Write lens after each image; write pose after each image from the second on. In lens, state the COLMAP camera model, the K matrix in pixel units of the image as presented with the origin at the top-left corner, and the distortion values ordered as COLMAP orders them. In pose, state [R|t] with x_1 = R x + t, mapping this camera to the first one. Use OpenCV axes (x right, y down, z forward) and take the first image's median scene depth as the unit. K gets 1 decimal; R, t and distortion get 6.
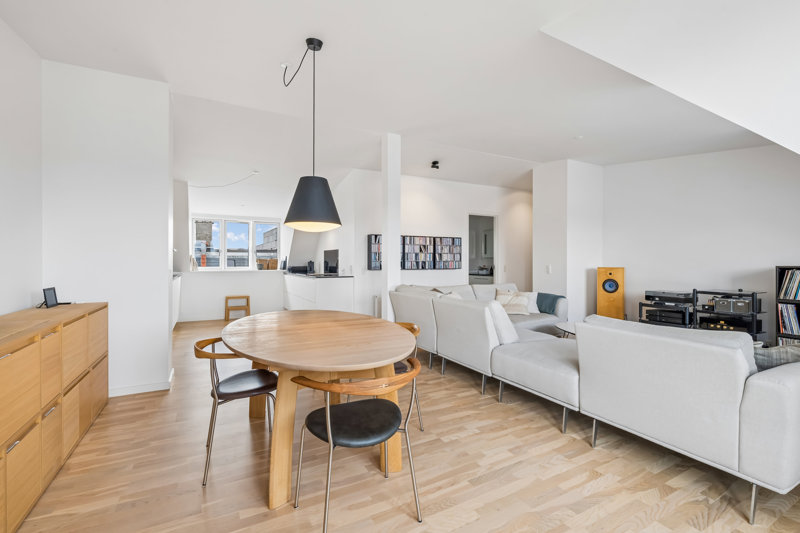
lens RADIAL K [[352.1, 0, 397.5], [0, 352.1, 268.2], [0, 0, 1]] dist [-0.001696, 0.000466]
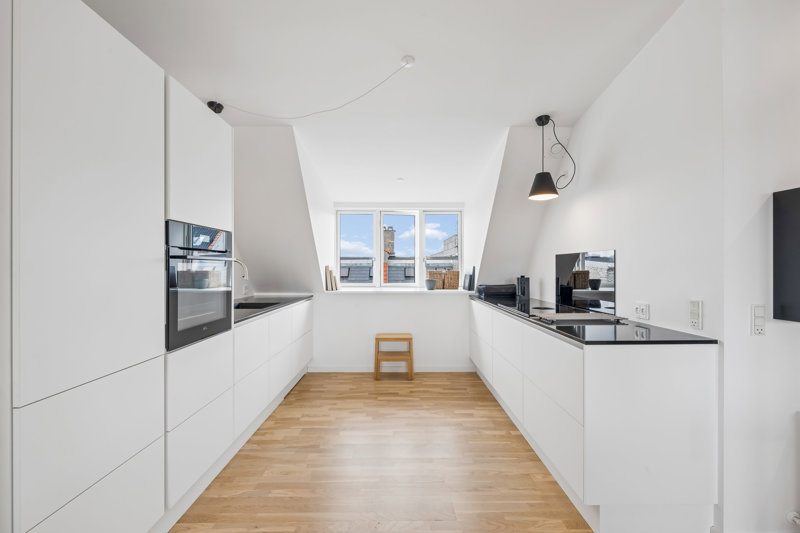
lens RADIAL K [[352.1, 0, 400.4], [0, 352.1, 268.8], [0, 0, 1]] dist [-0.001696, 0.000466]
pose [[0.883794, -0.005976, -0.467838, -0.162095], [-0.001245, 0.999885, -0.015124, -0.022547], [0.467875, 0.013949, 0.883685, 0.463058]]
